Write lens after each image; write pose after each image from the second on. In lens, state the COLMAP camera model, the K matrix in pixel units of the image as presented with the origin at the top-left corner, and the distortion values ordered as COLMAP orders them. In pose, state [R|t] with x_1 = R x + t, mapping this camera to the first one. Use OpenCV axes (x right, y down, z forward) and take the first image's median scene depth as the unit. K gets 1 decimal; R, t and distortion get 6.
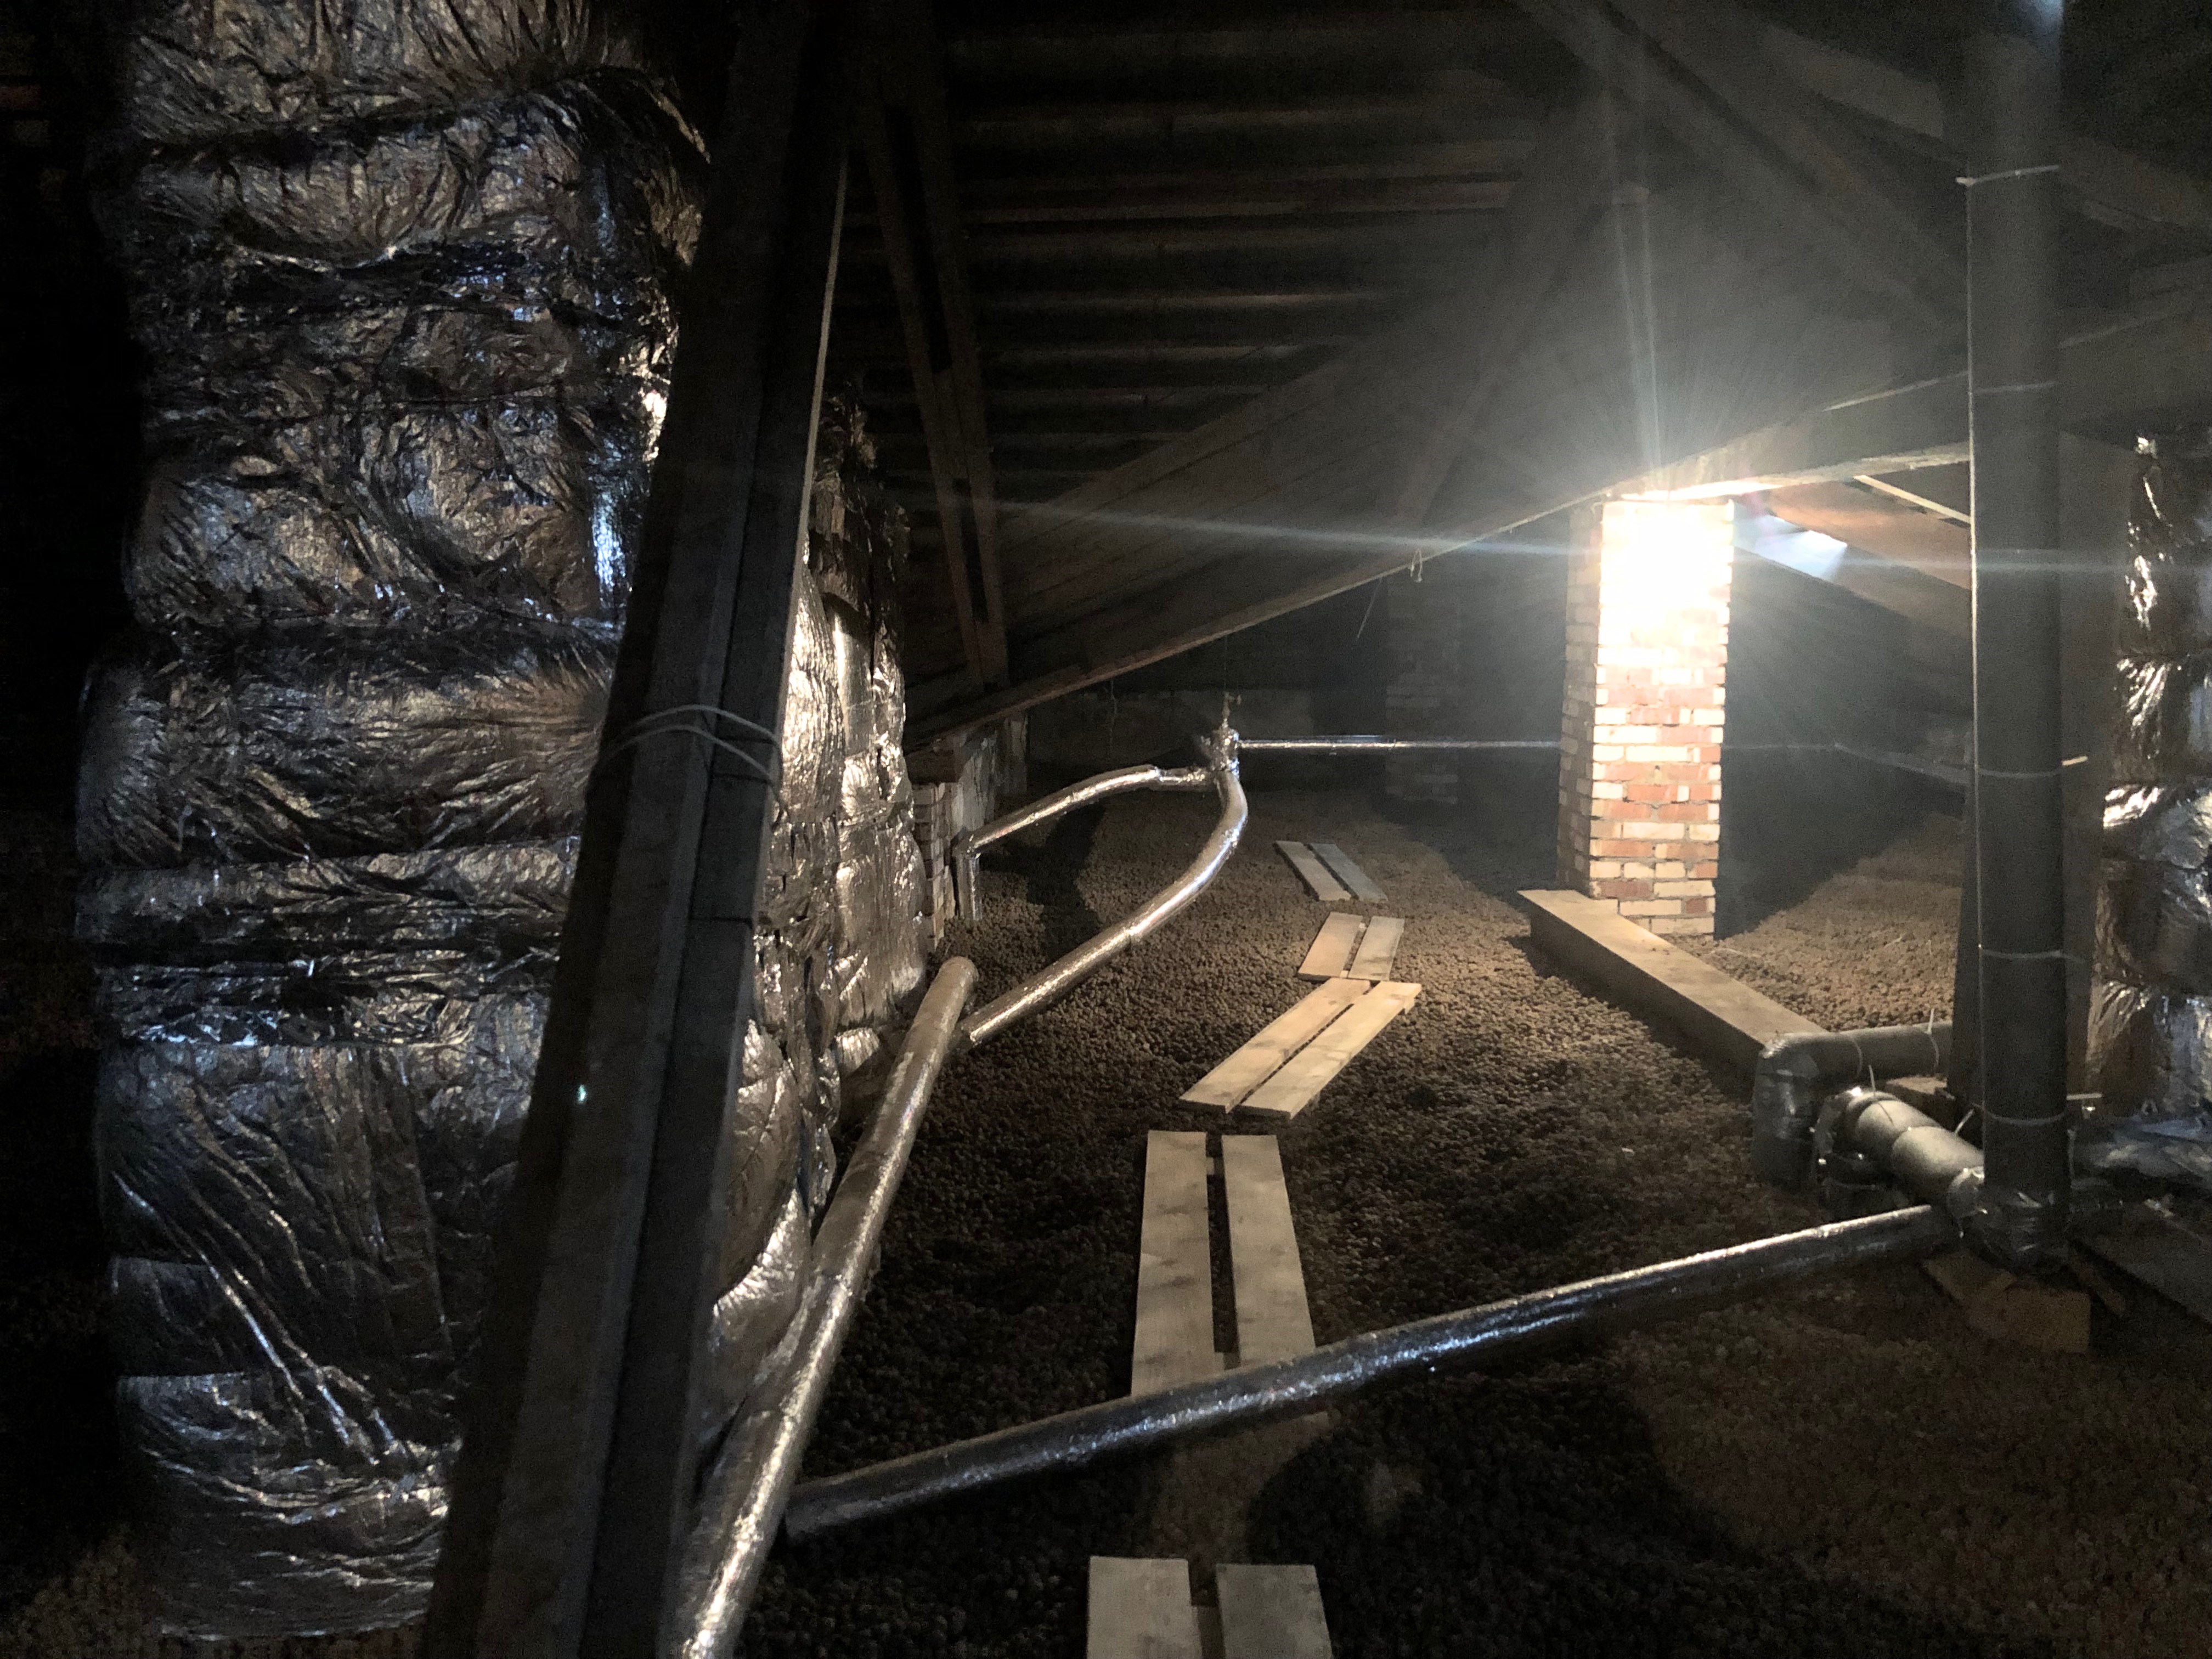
lens RADIAL K [[1617.7, 0, 1111.6], [0, 1617.7, 818.2], [0, 0, 1]] dist [-0.005991, 0.000539]
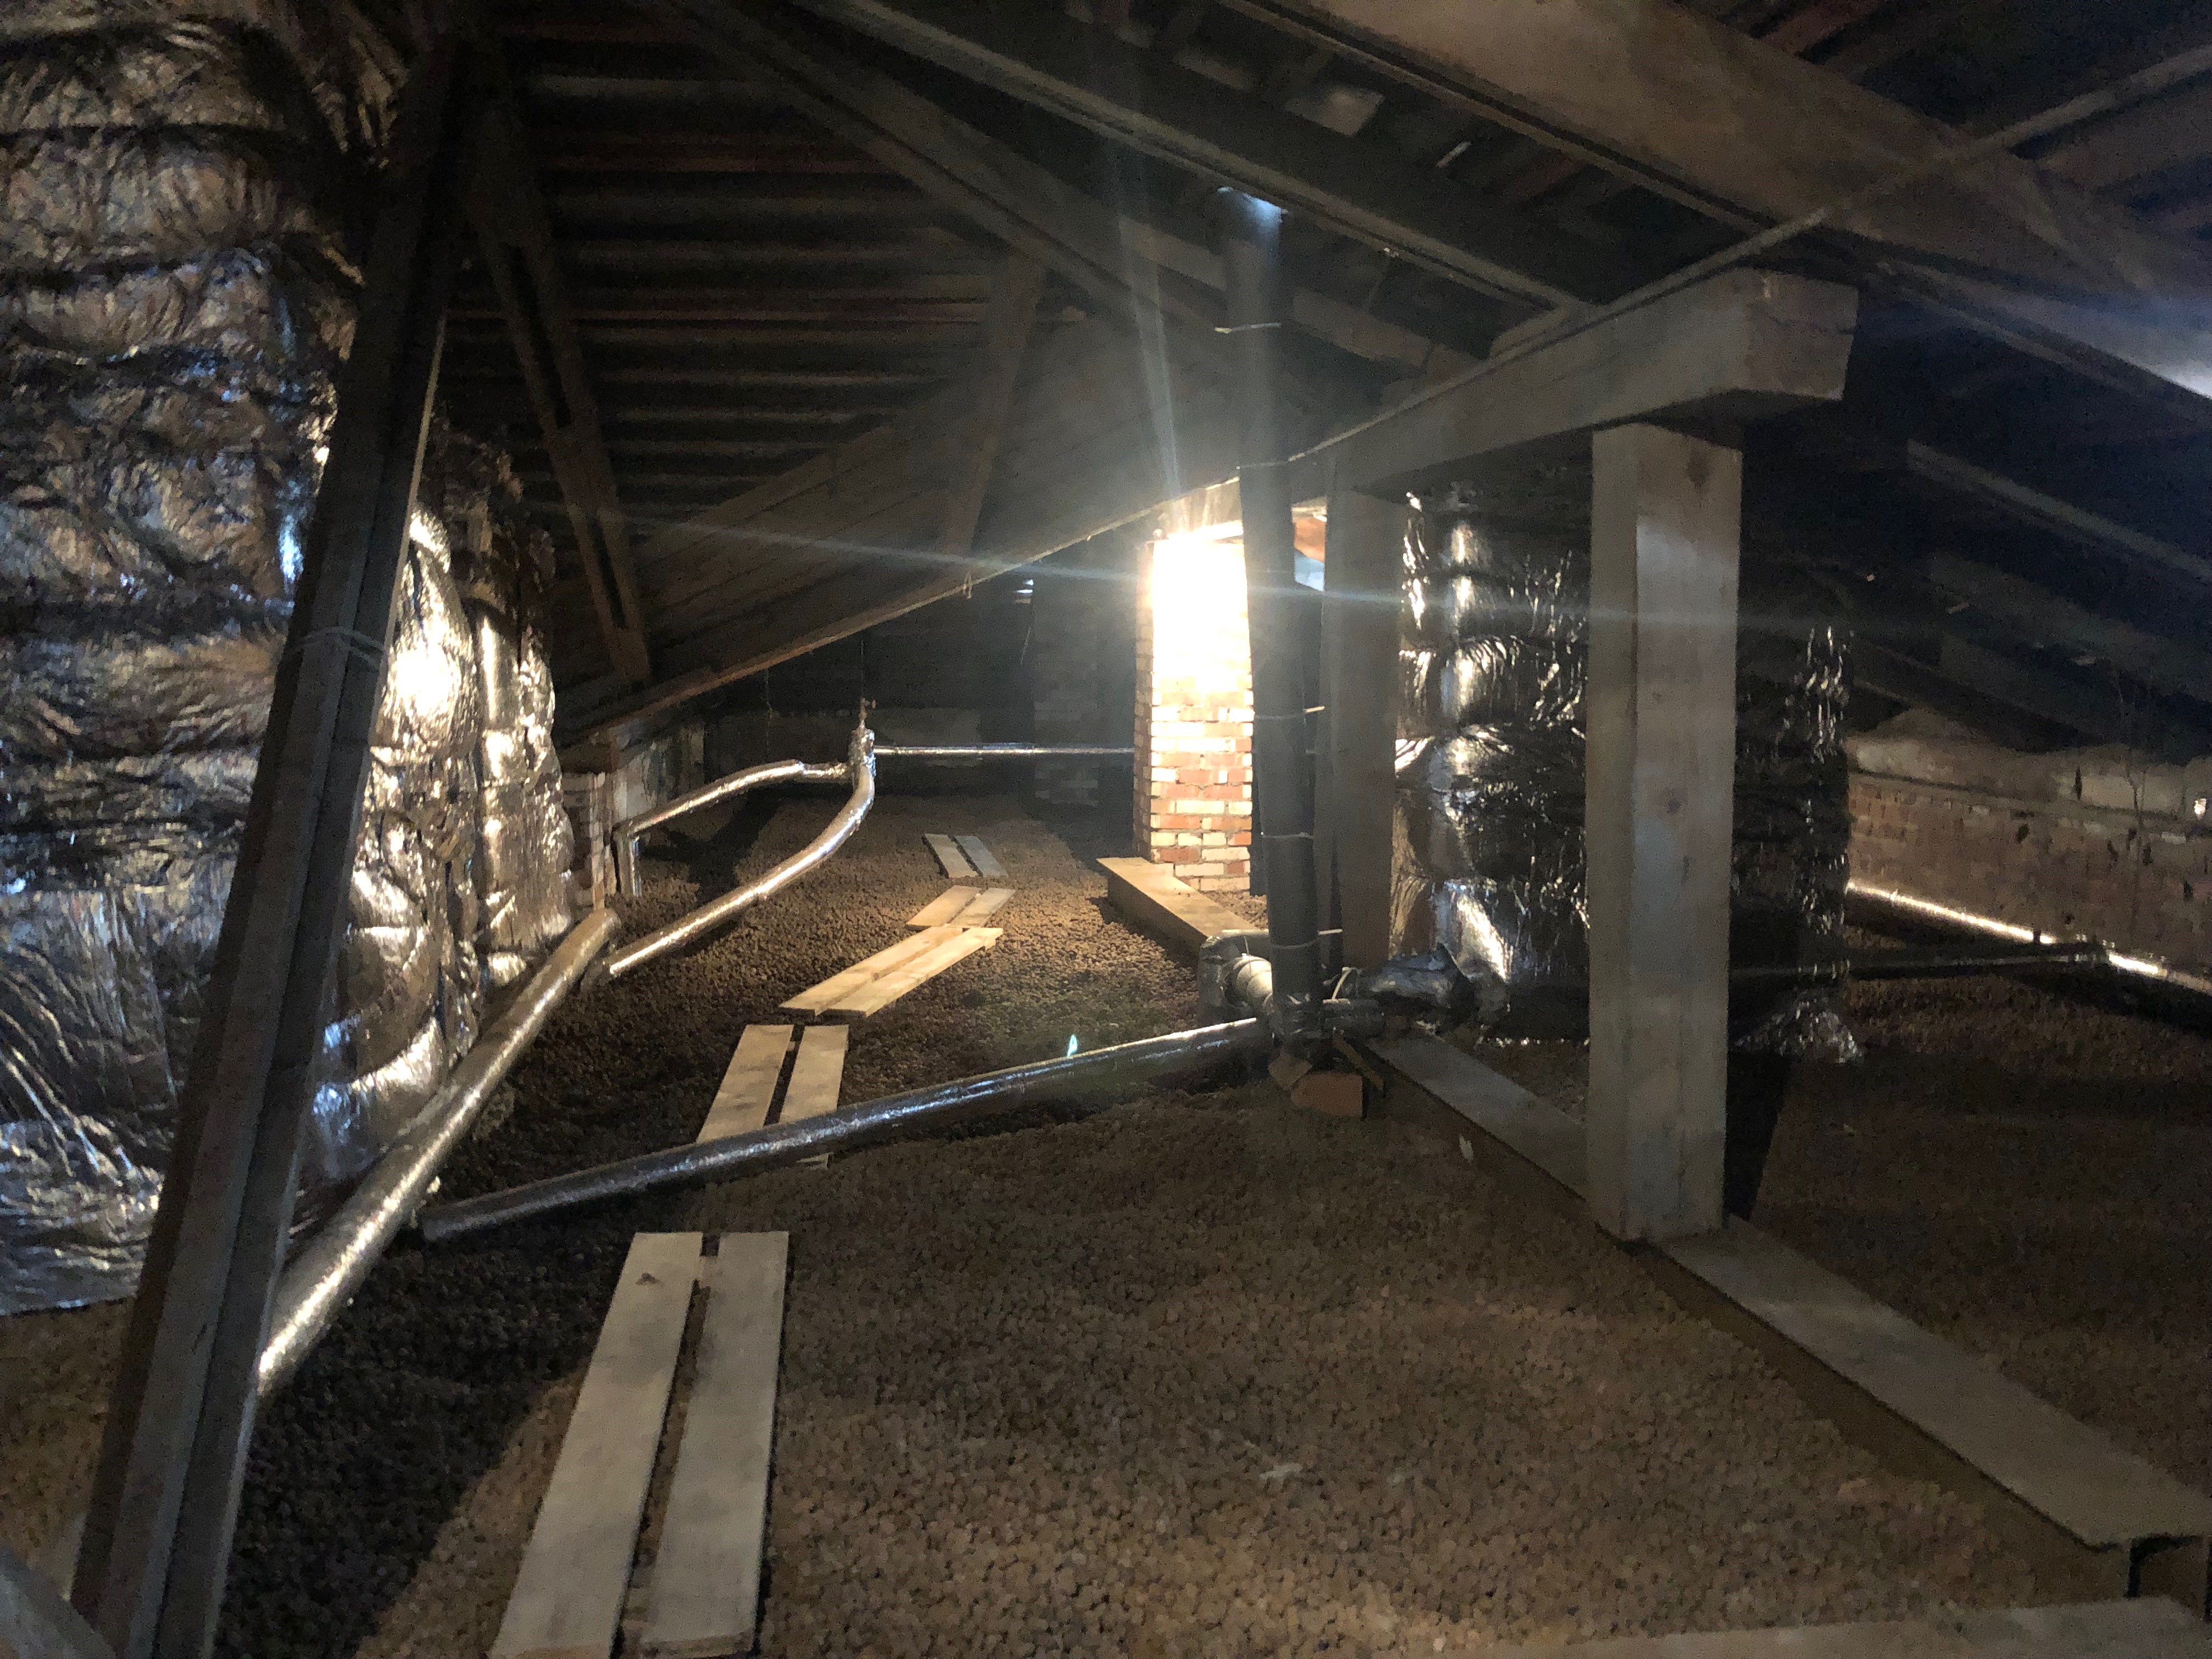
lens RADIAL K [[1617.7, 0, 1111.6], [0, 1617.7, 818.2], [0, 0, 1]] dist [-0.005991, 0.000539]
pose [[0.985505, -0.009465, 0.169381, 0.169350], [0.012872, 0.999736, -0.019024, 0.108495], [-0.169156, 0.020928, 0.985367, -0.555471]]
